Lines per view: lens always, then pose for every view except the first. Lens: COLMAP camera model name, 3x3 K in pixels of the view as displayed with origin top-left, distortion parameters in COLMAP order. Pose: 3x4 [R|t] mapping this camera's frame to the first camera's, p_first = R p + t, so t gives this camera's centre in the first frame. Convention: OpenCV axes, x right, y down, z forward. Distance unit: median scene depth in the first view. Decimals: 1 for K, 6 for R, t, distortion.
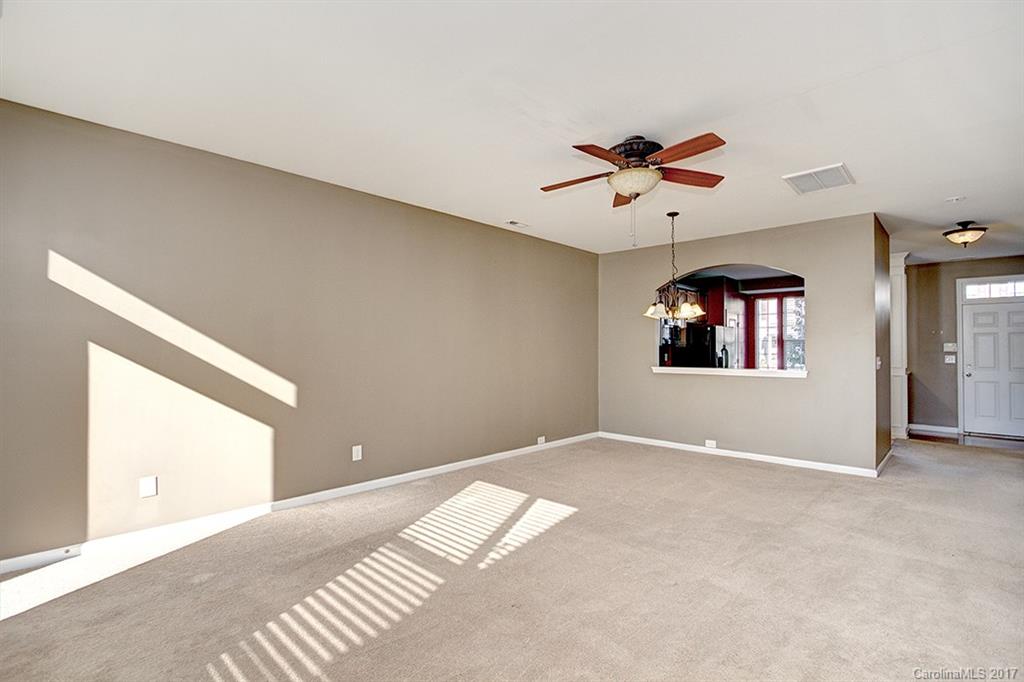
lens RADIAL K [[467.9, 0, 516.2], [0, 467.9, 348.4], [0, 0, 1]] dist [-0.019843, 0.000828]
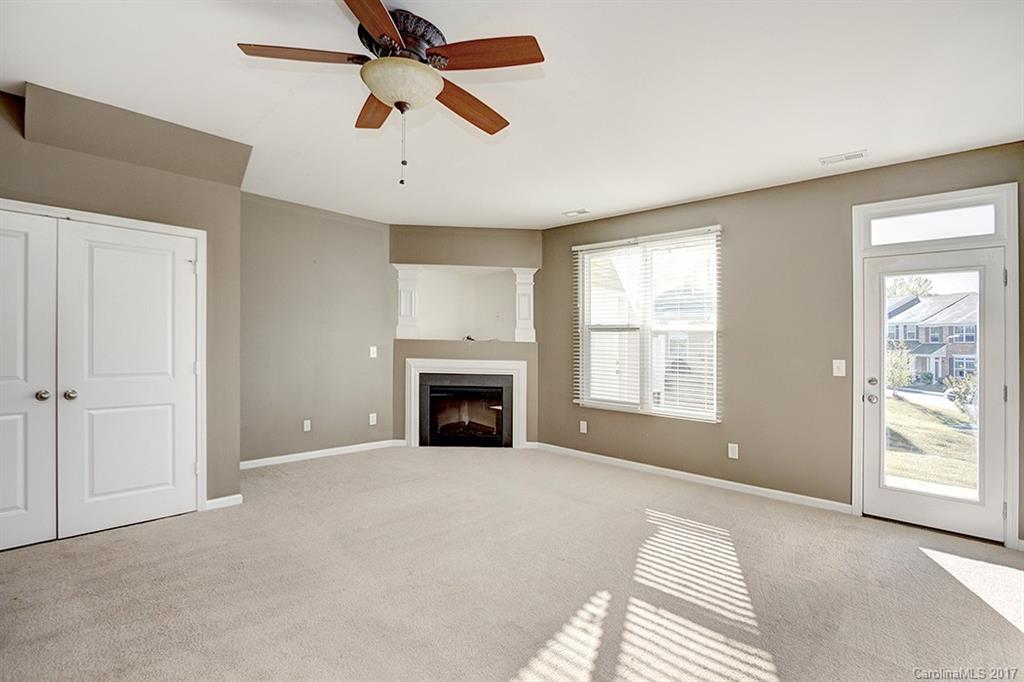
lens RADIAL K [[479.6, 0, 524.1], [0, 479.6, 342.0], [0, 0, 1]] dist [-0.000779, 0.000208]
pose [[-0.999677, -0.025313, 0.002048, 0.076588], [-0.025323, 0.999668, -0.004735, 0.000396], [-0.001927, -0.004786, -0.999987, 1.639807]]
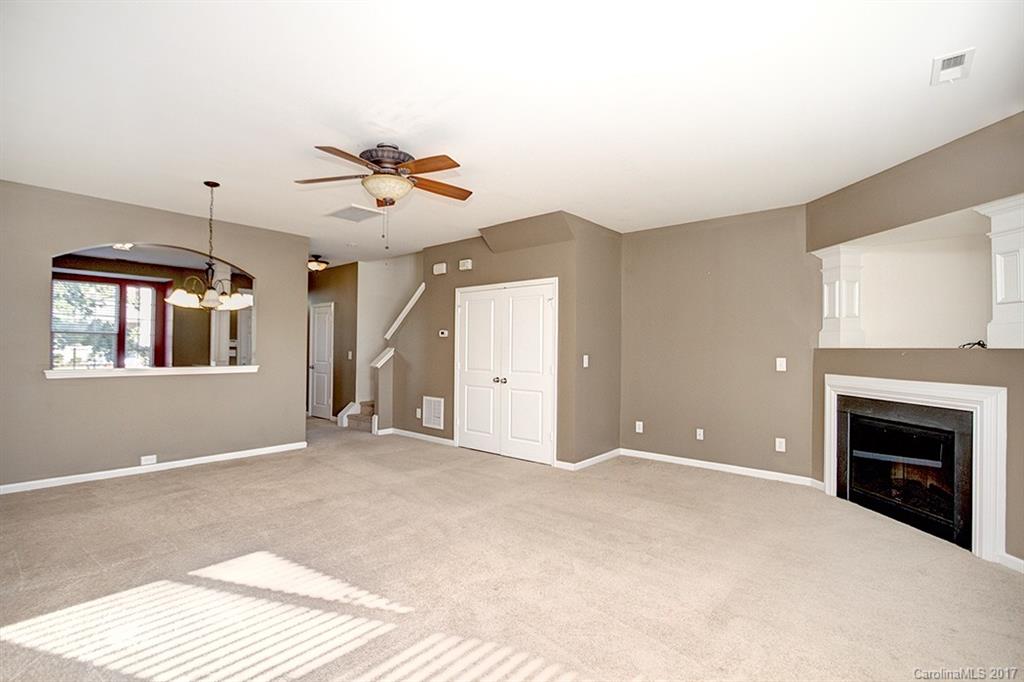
lens RADIAL K [[467.9, 0, 516.2], [0, 467.9, 348.4], [0, 0, 1]] dist [-0.019843, 0.000828]
pose [[-0.039091, -0.001429, 0.999235, -0.778249], [-0.011145, 0.999937, 0.000994, 0.001141], [-0.999173, -0.011097, -0.039105, 0.725320]]
